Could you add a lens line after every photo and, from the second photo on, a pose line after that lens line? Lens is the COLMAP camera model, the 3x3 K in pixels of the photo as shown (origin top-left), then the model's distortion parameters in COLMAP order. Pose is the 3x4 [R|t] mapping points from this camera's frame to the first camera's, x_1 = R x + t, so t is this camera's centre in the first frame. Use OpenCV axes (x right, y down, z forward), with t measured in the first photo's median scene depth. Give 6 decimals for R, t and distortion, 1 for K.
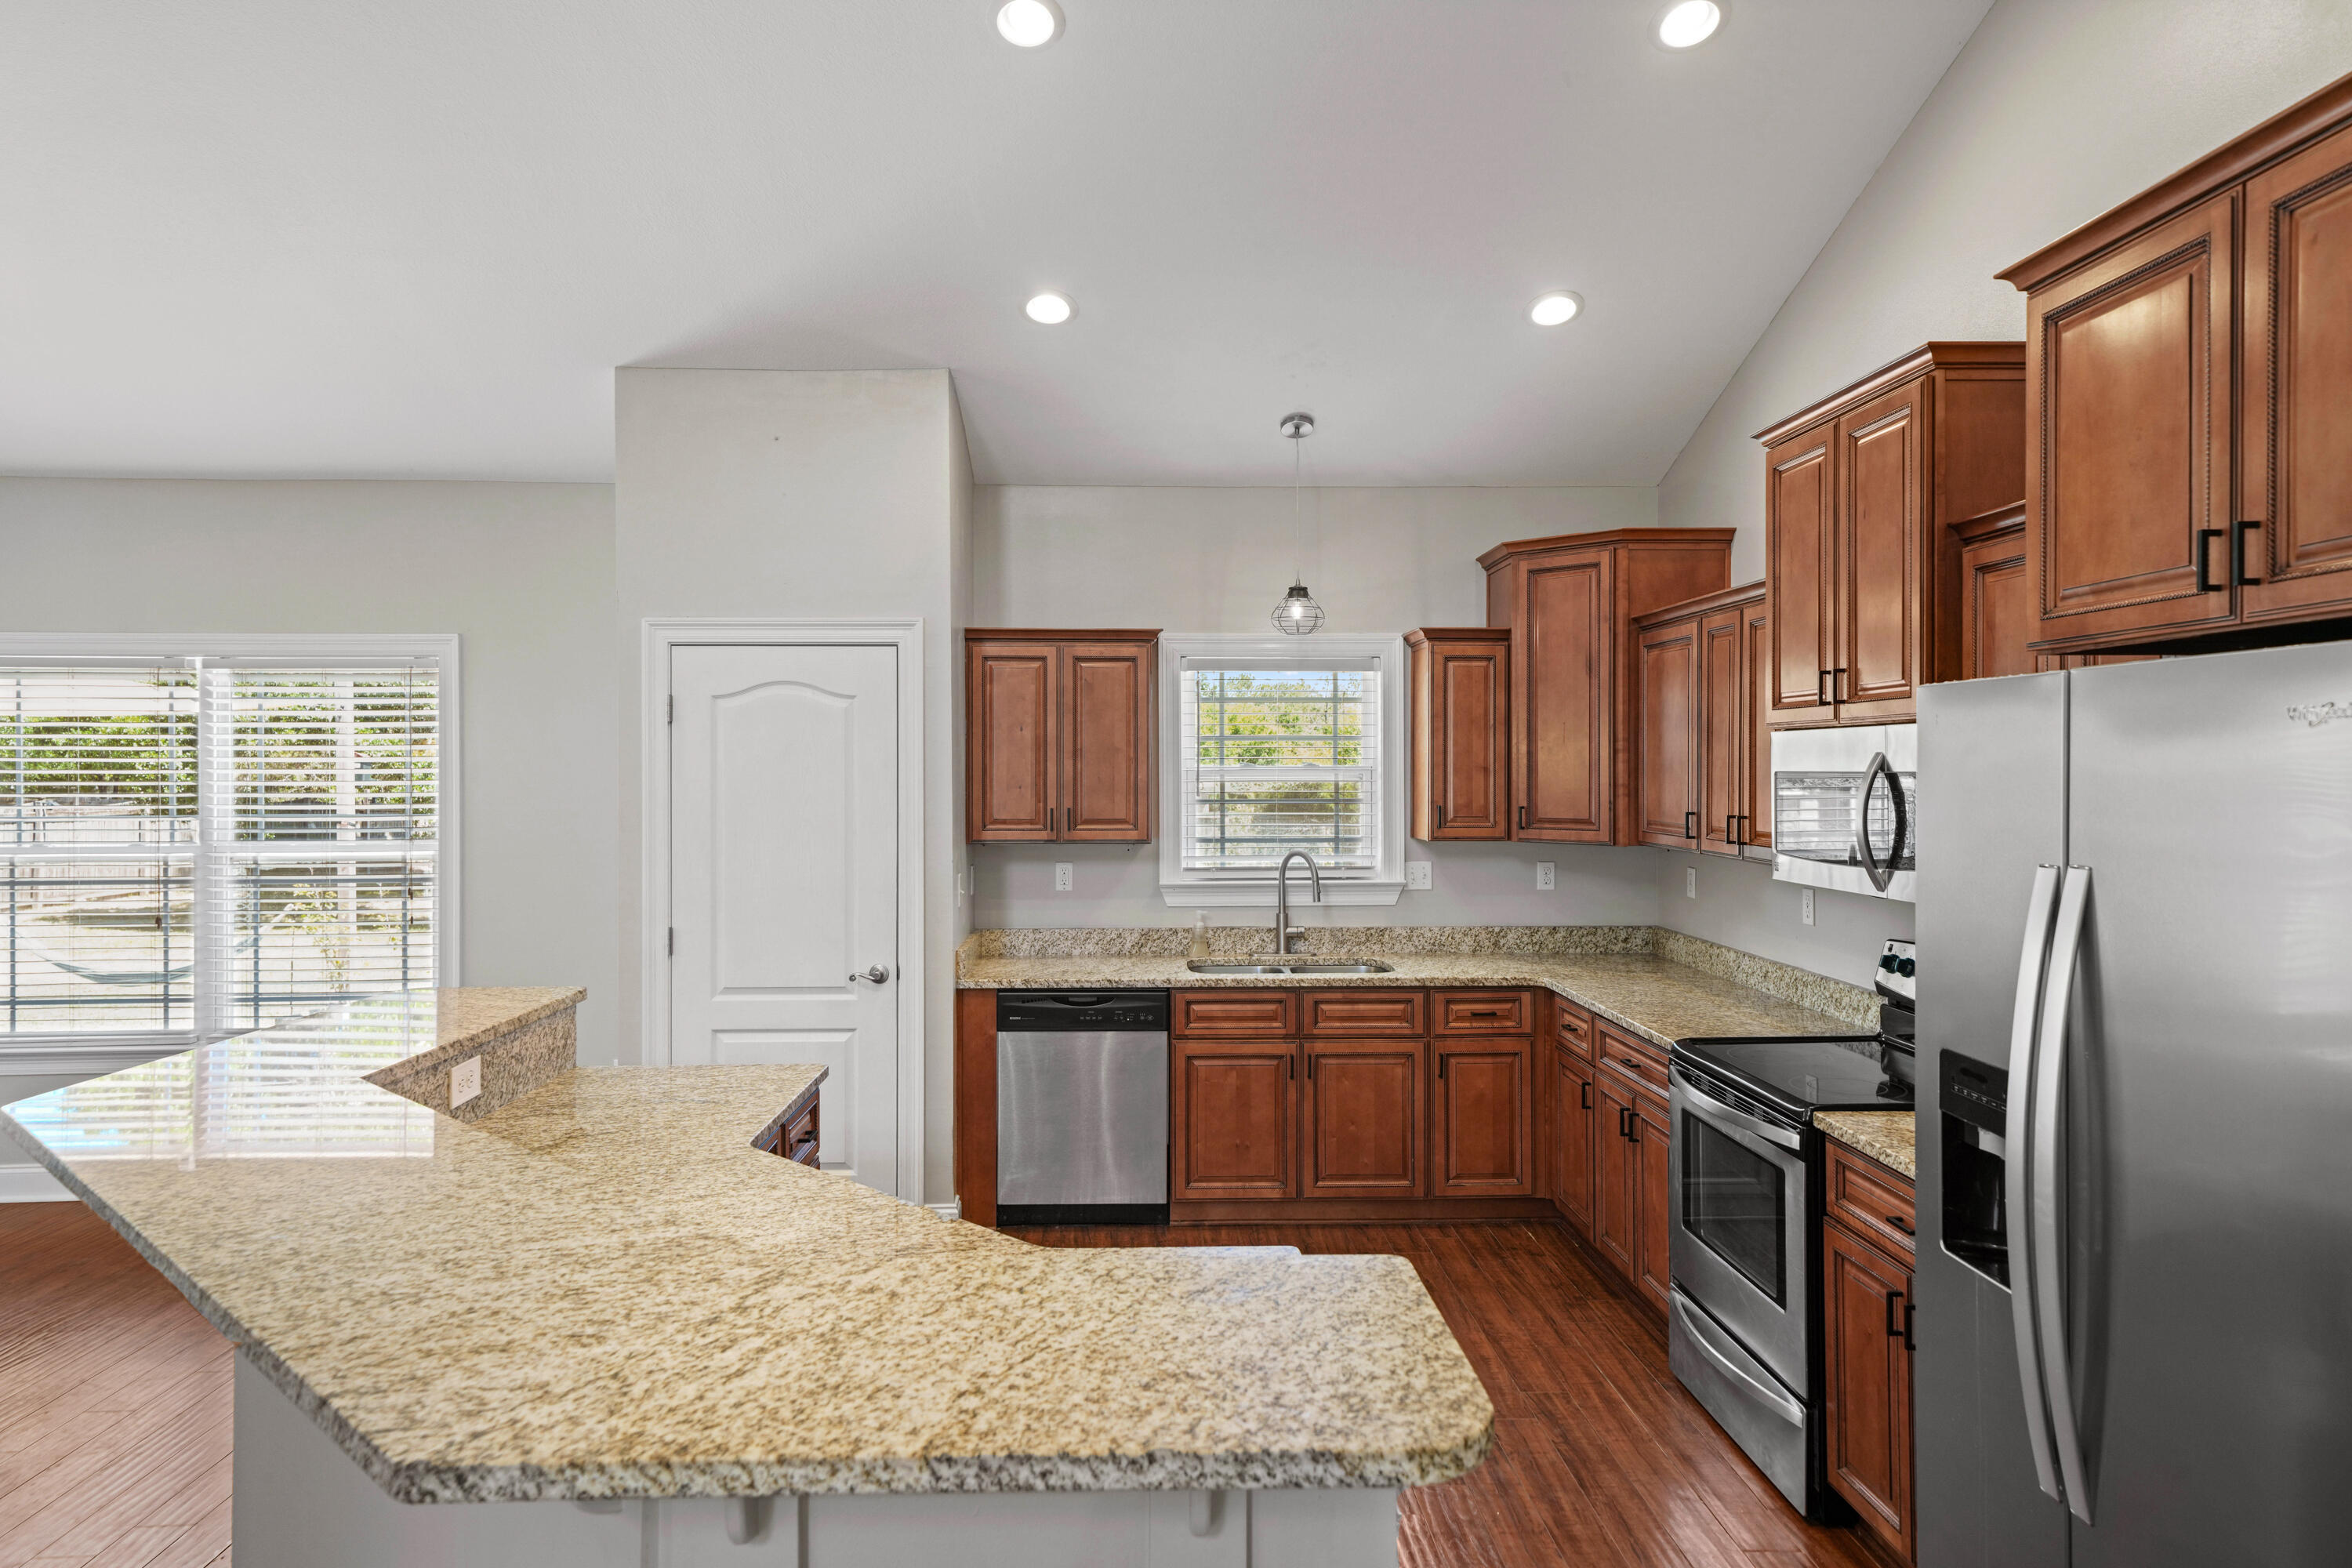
lens RADIAL K [[1415.5, 0, 1170.9], [0, 1415.5, 764.8], [0, 0, 1]] dist [0.028164, -0.000356]
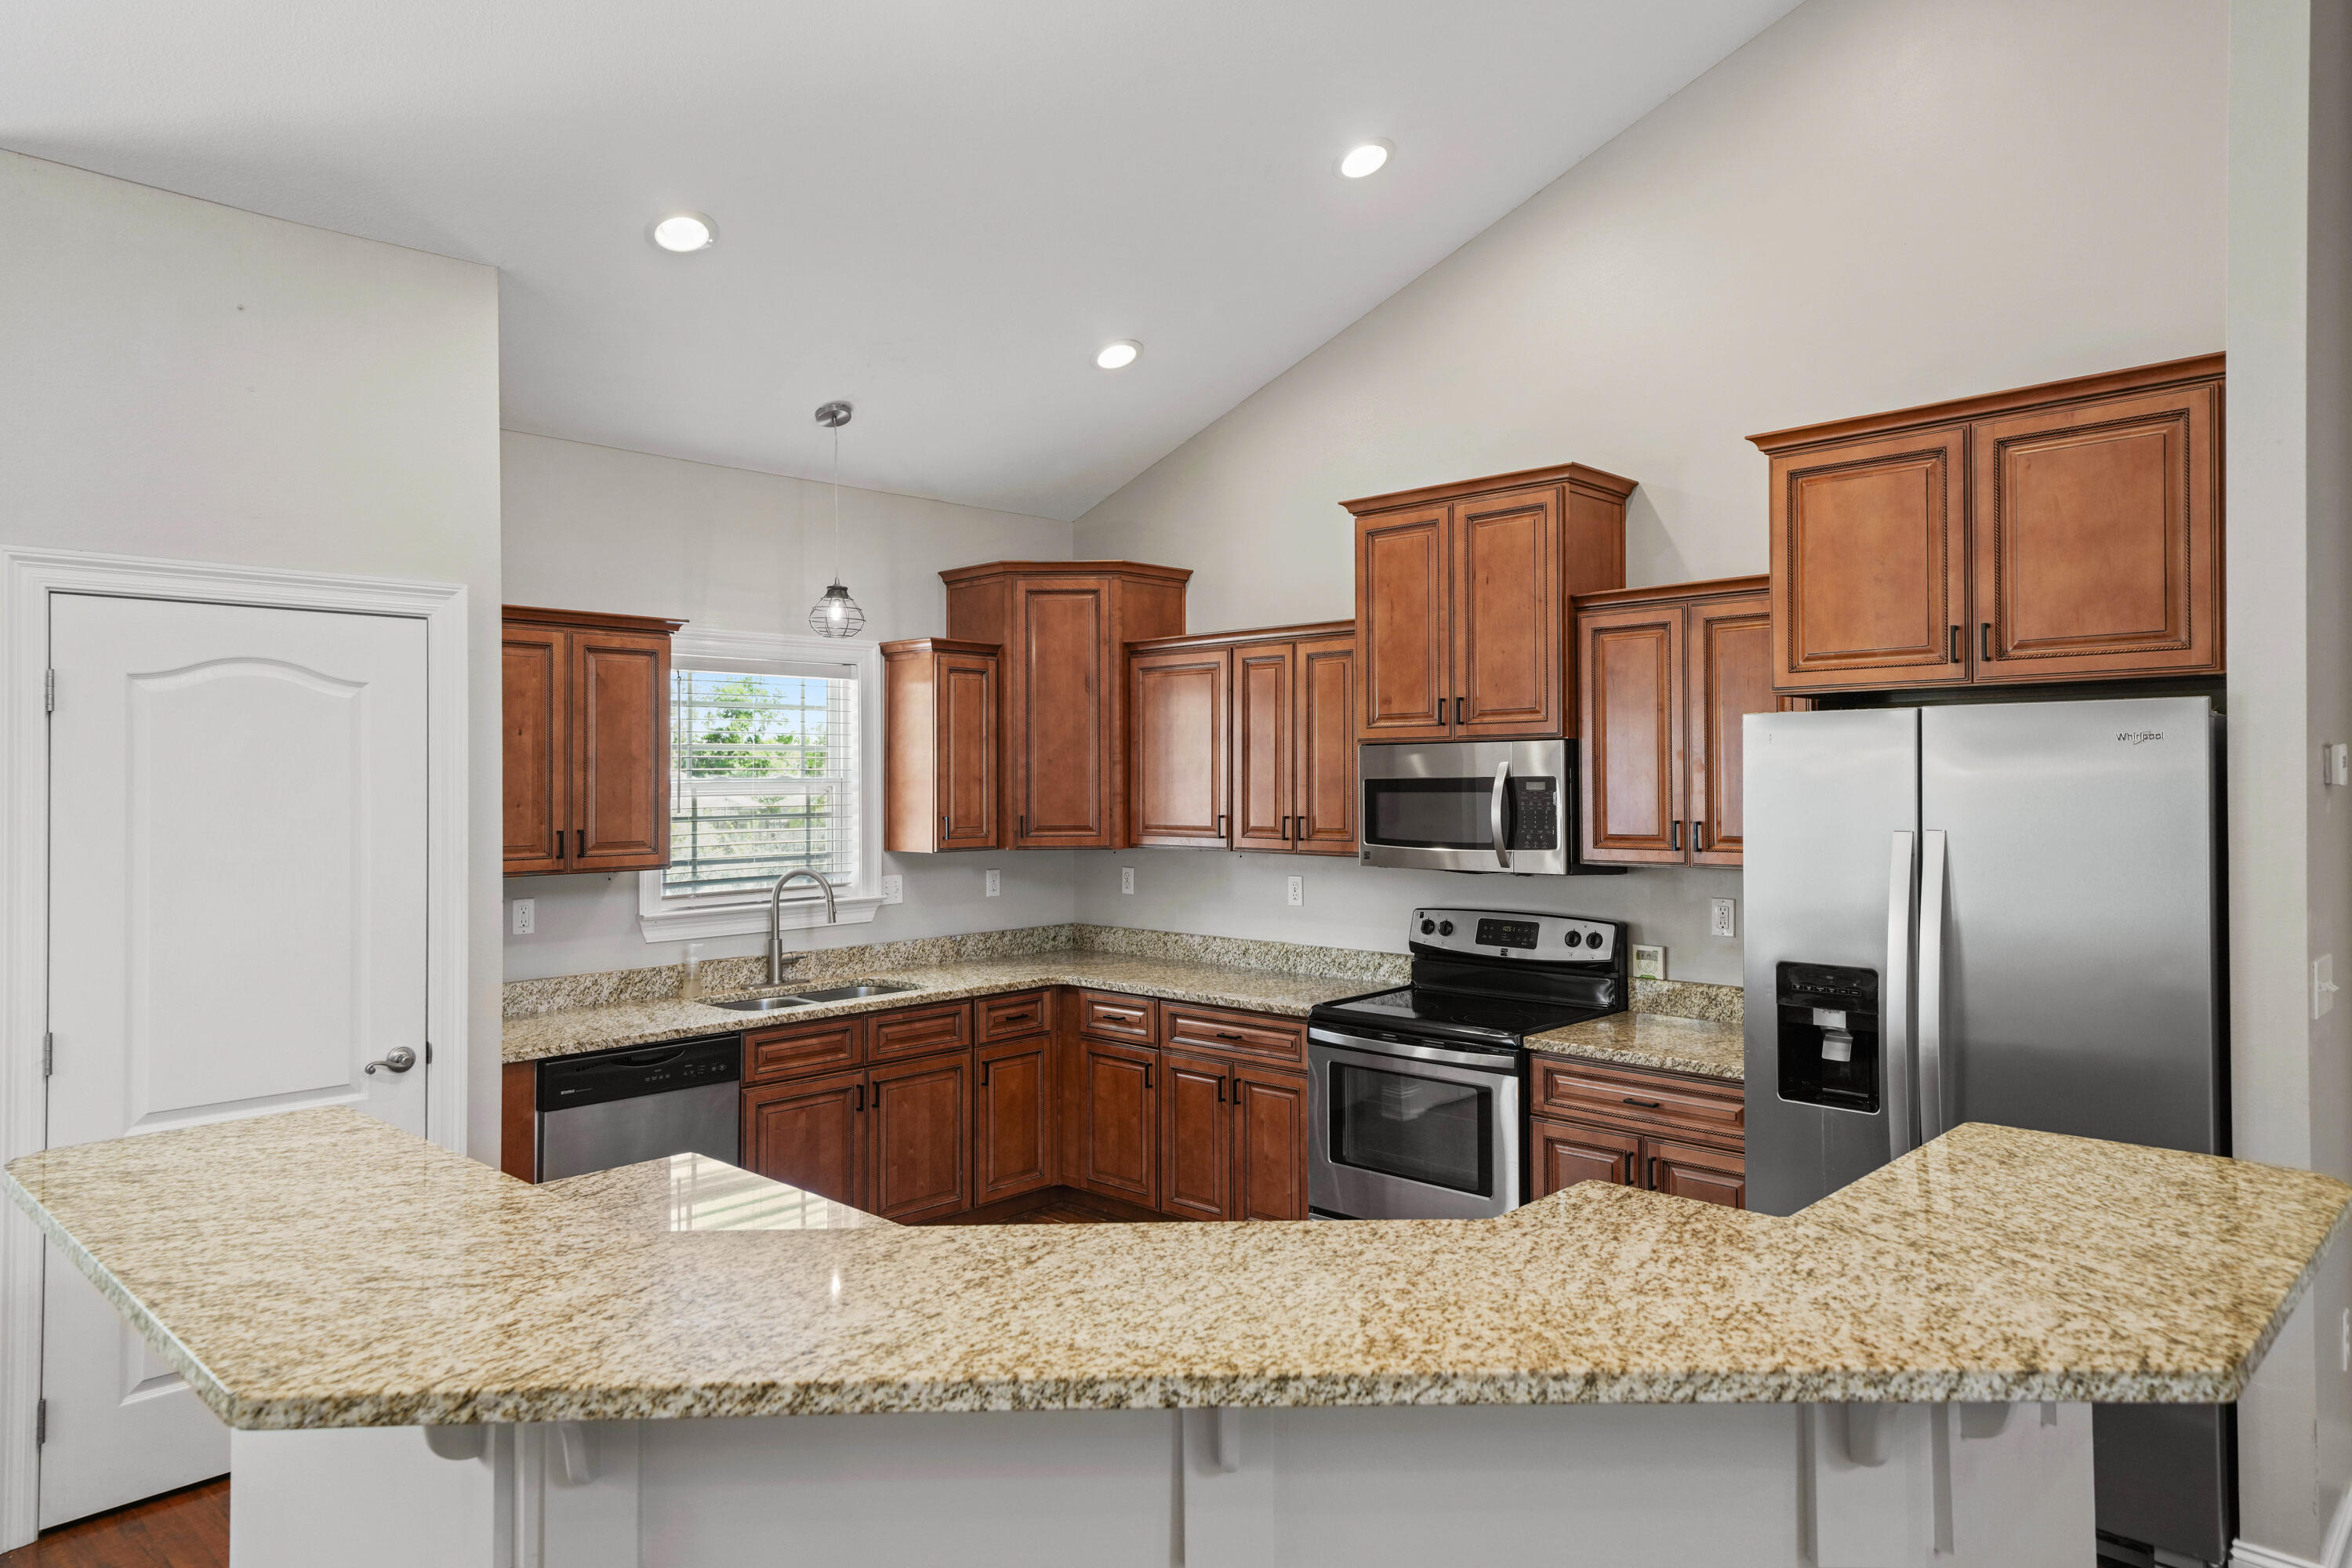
lens RADIAL K [[1451.5, 0, 1162.7], [0, 1451.5, 766.6], [0, 0, 1]] dist [0.032702, -0.003811]
pose [[0.718033, 0.002322, 0.696005, -0.440611], [0.005670, 0.999942, -0.009185, 0.003821], [-0.695986, 0.010541, 0.717978, 0.166704]]
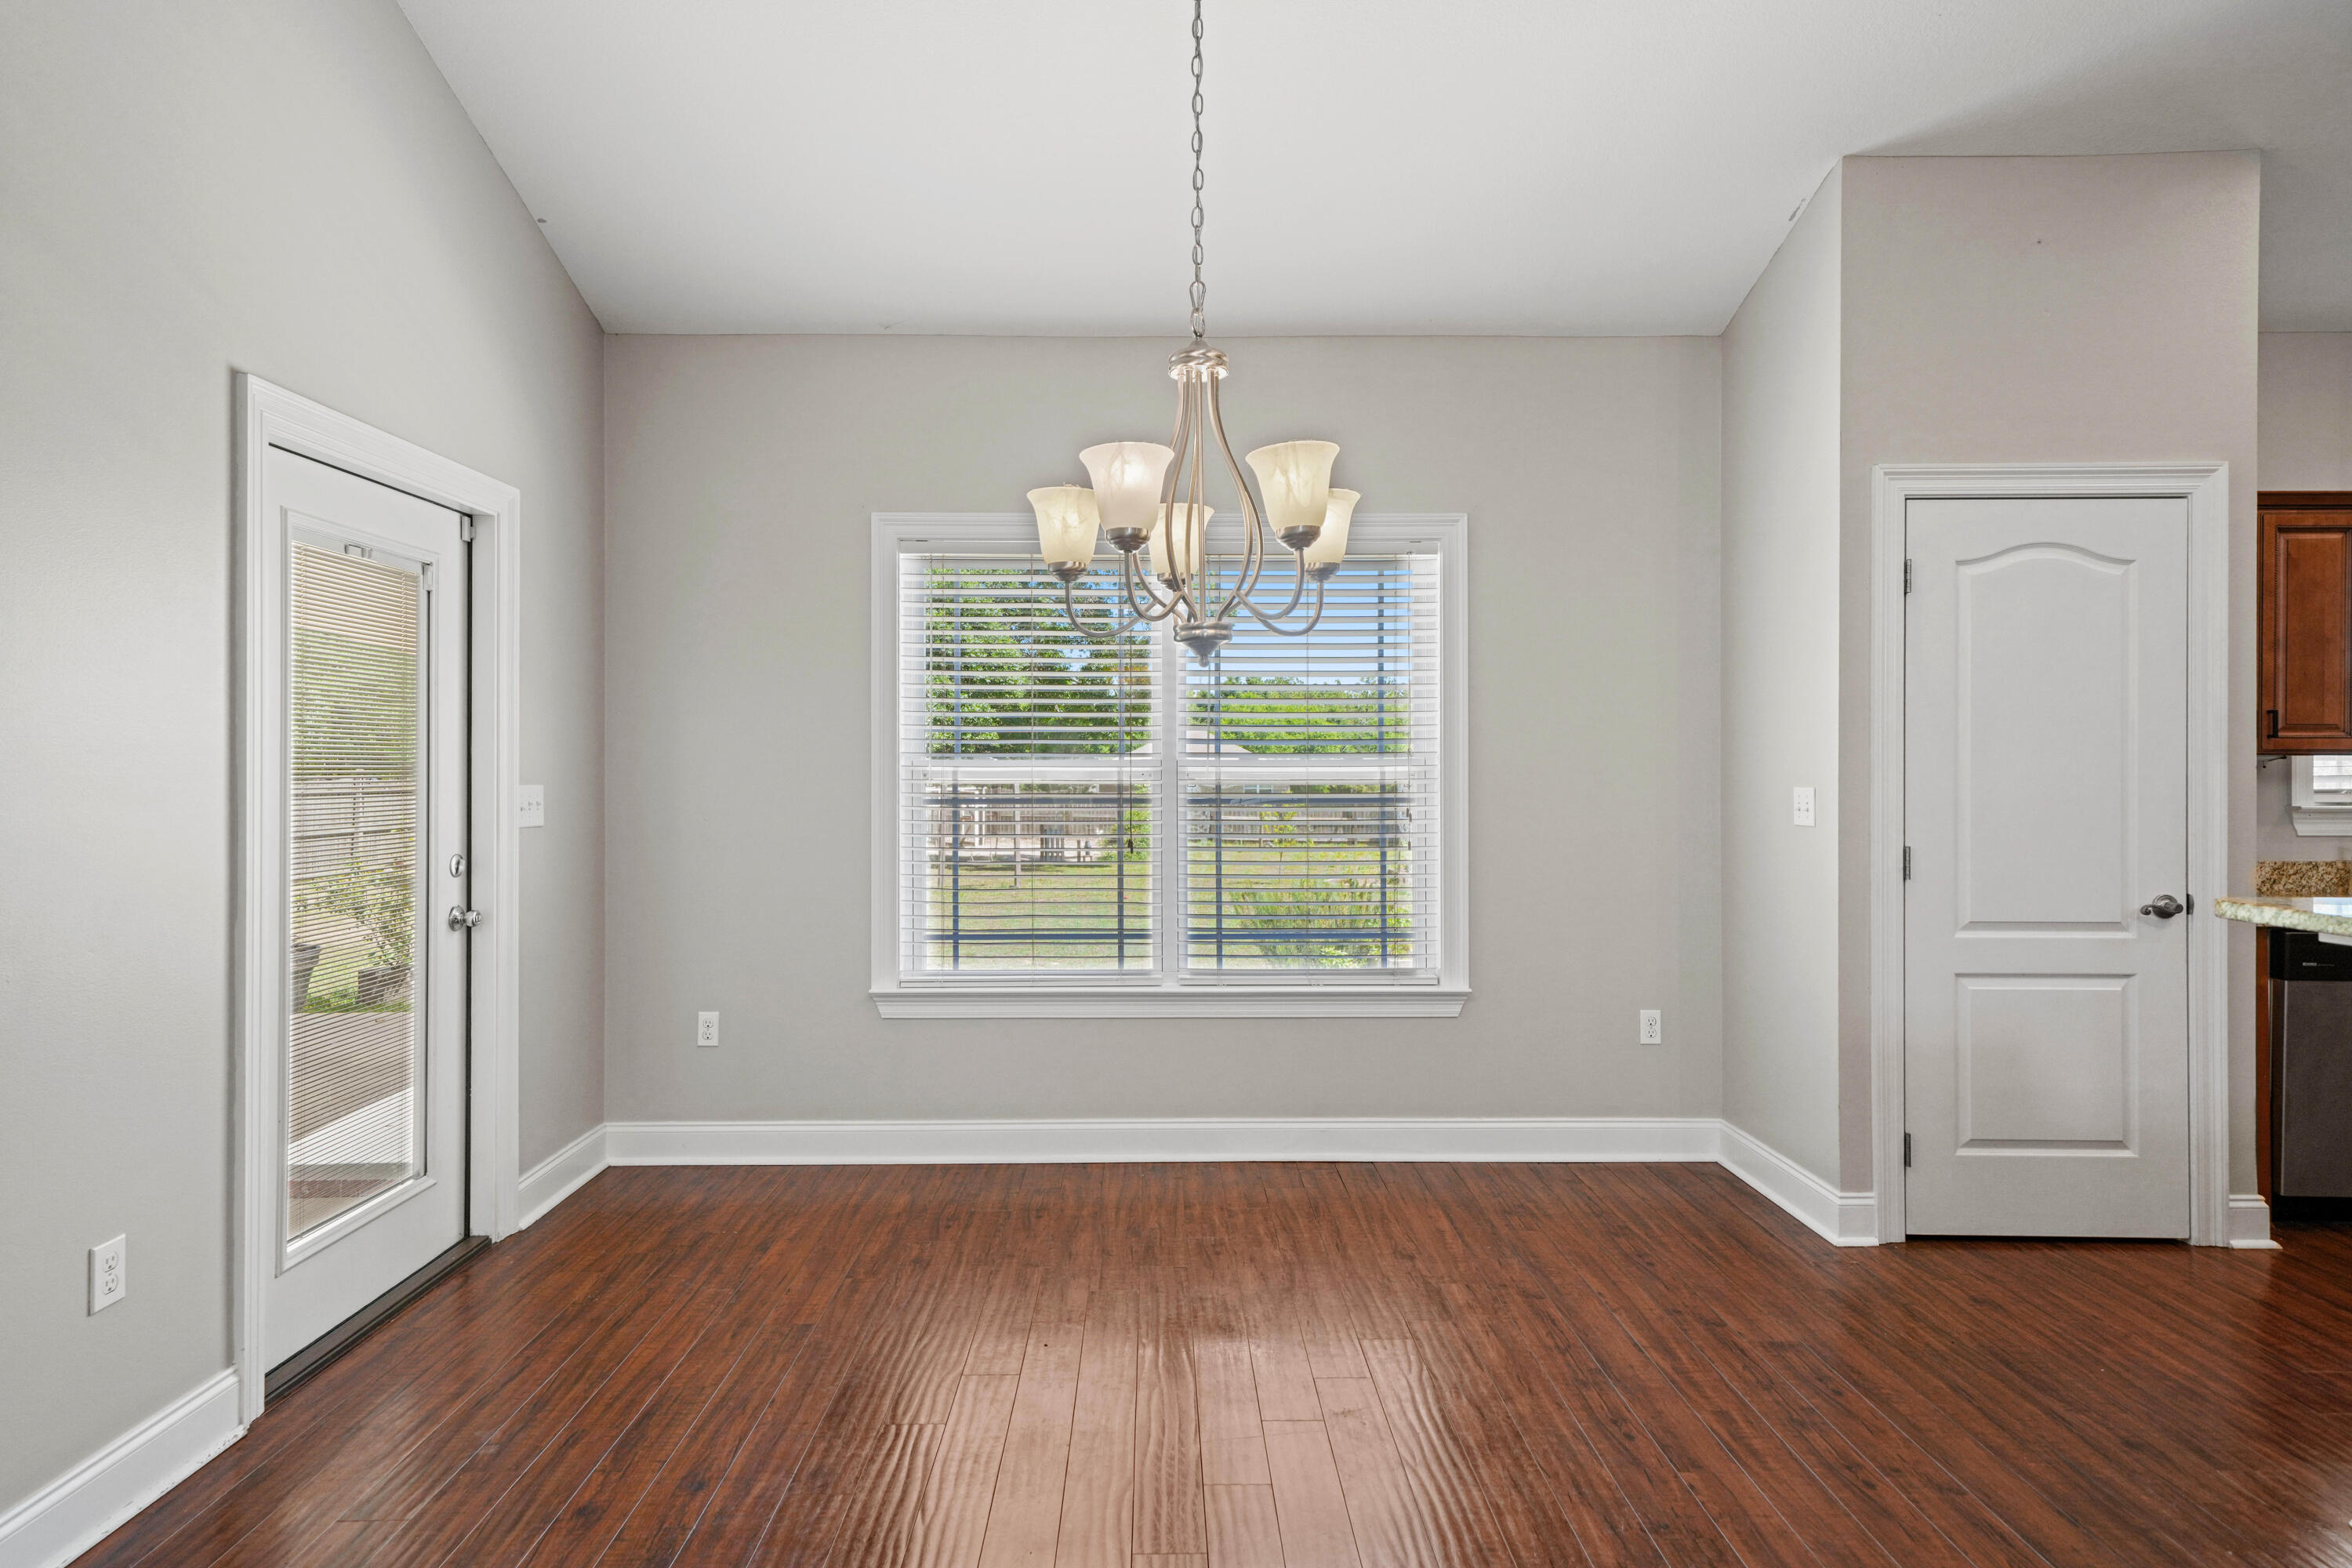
lens RADIAL K [[1270.2, 0, 1166.3], [0, 1270.2, 759.6], [0, 0, 1]] dist [0.021424, -0.000900]
pose [[0.999800, 0.001594, -0.019918, -0.734962], [-0.001639, 0.999996, -0.002248, 0.065203], [0.019915, 0.002281, 0.999799, 0.253583]]
